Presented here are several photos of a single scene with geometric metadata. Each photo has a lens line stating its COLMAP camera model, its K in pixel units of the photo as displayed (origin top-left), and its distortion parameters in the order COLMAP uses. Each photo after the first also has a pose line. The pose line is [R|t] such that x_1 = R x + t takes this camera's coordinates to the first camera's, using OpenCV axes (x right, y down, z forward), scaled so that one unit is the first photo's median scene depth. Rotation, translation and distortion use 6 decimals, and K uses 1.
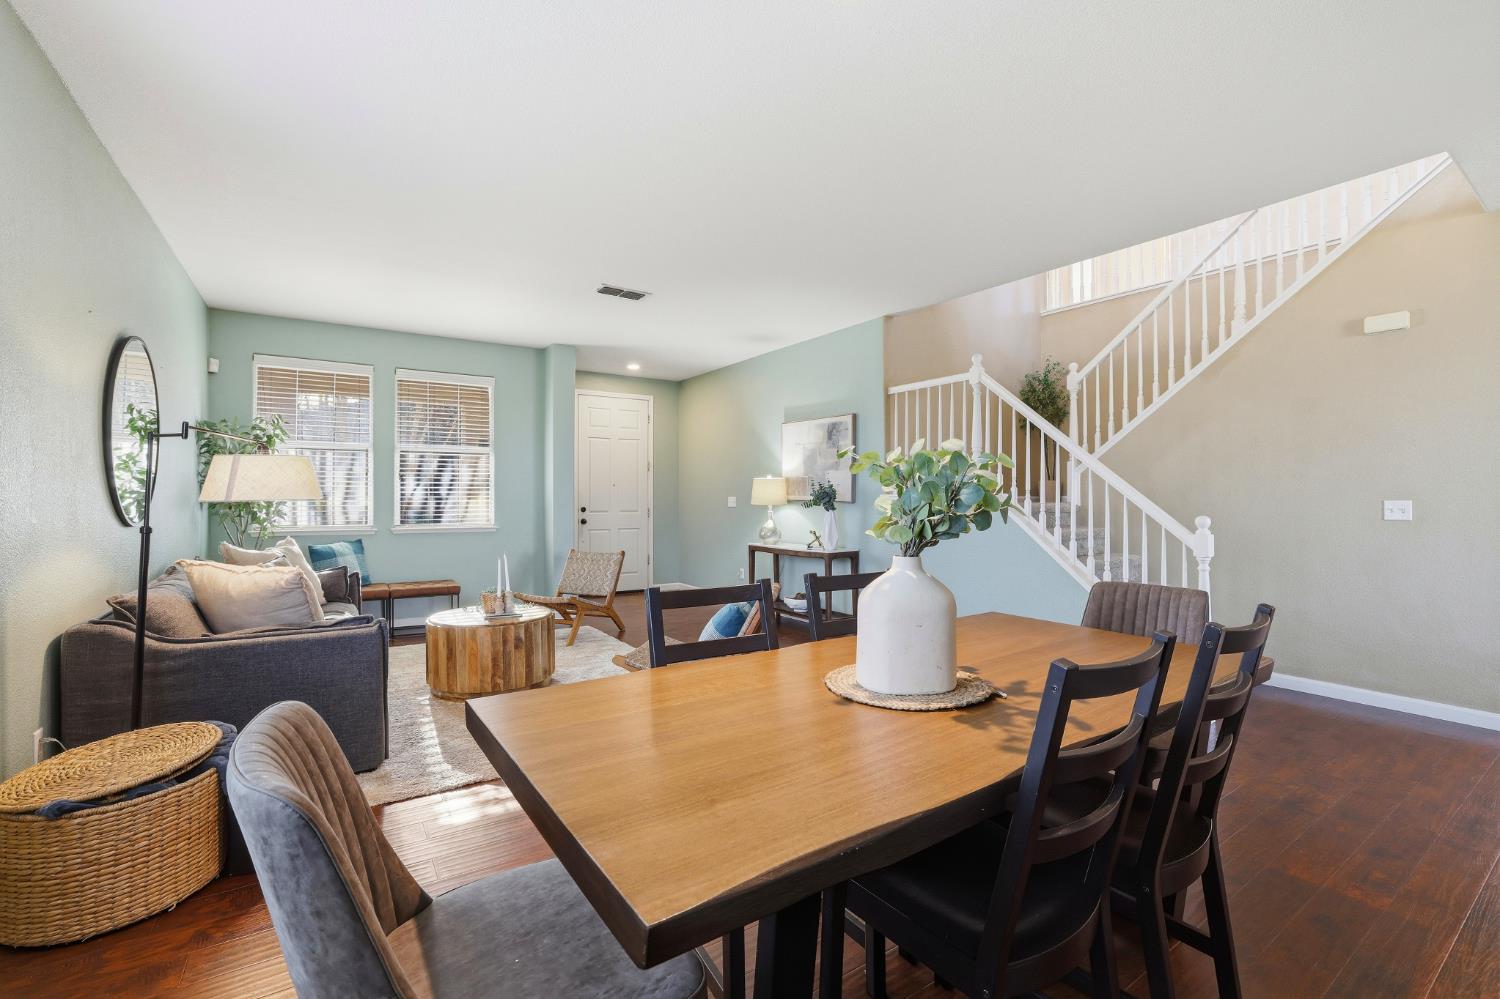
lens RADIAL K [[636.8, 0, 750.0], [0, 636.8, 499.5], [0, 0, 1]] dist [-0.046397, 0.015886]
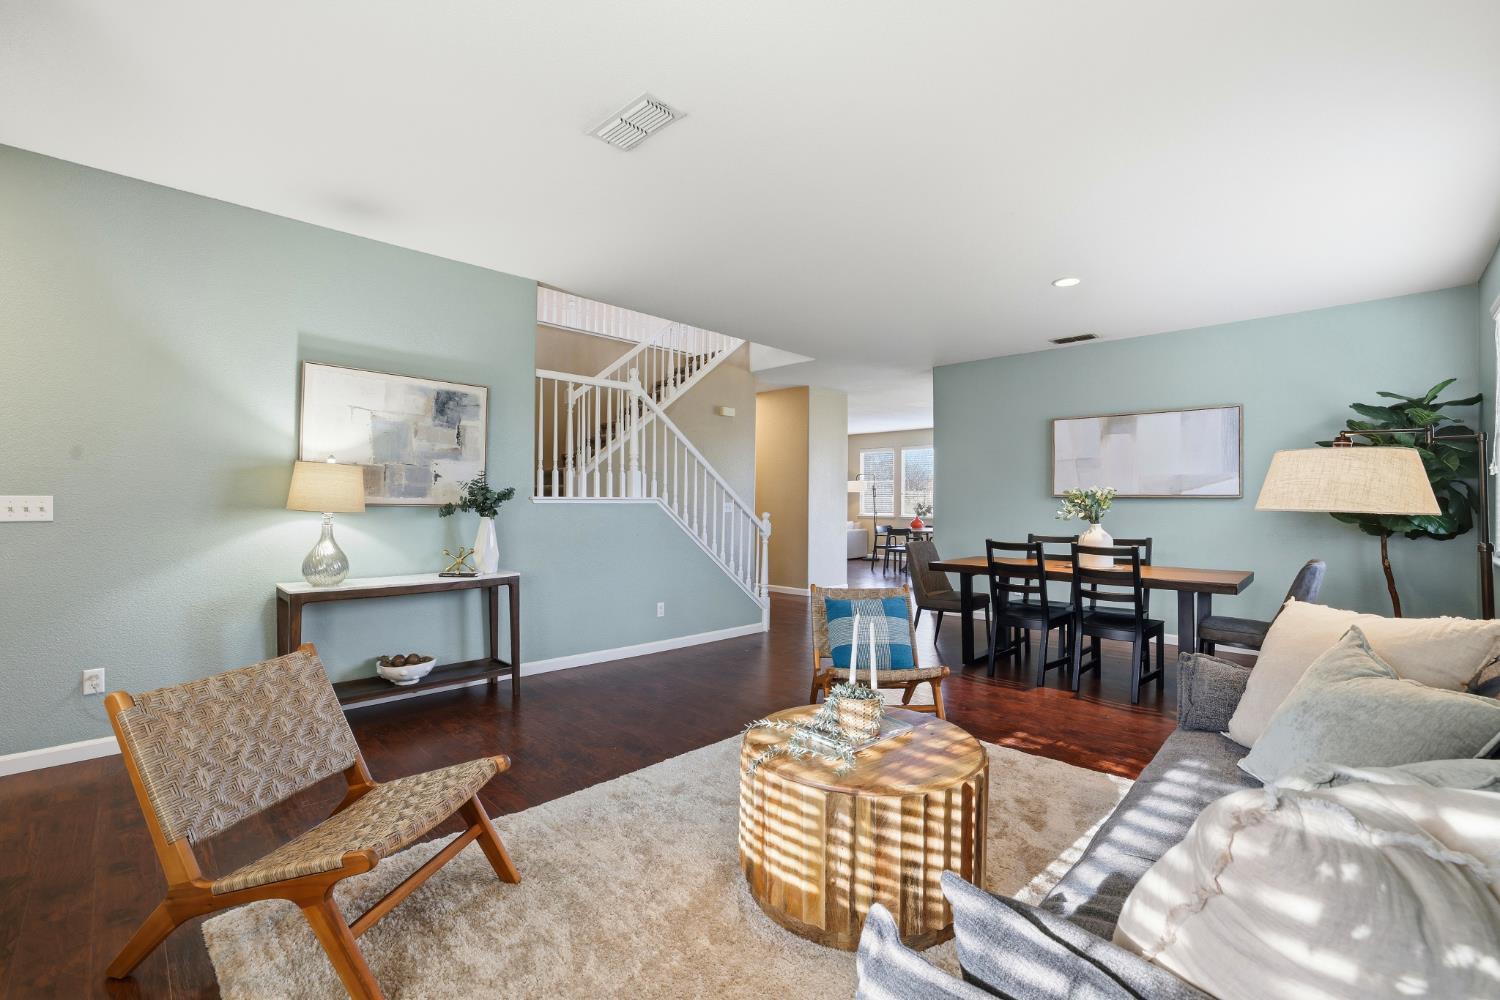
lens RADIAL K [[636.8, 0, 750.0], [0, 636.8, 500.0], [0, 0, 1]] dist [-0.046397, 0.015886]
pose [[-0.172597, -0.001655, 0.984991, -0.614964], [-0.002515, 0.999996, 0.001240, -0.004824], [-0.984989, -0.002263, -0.172600, 0.825254]]
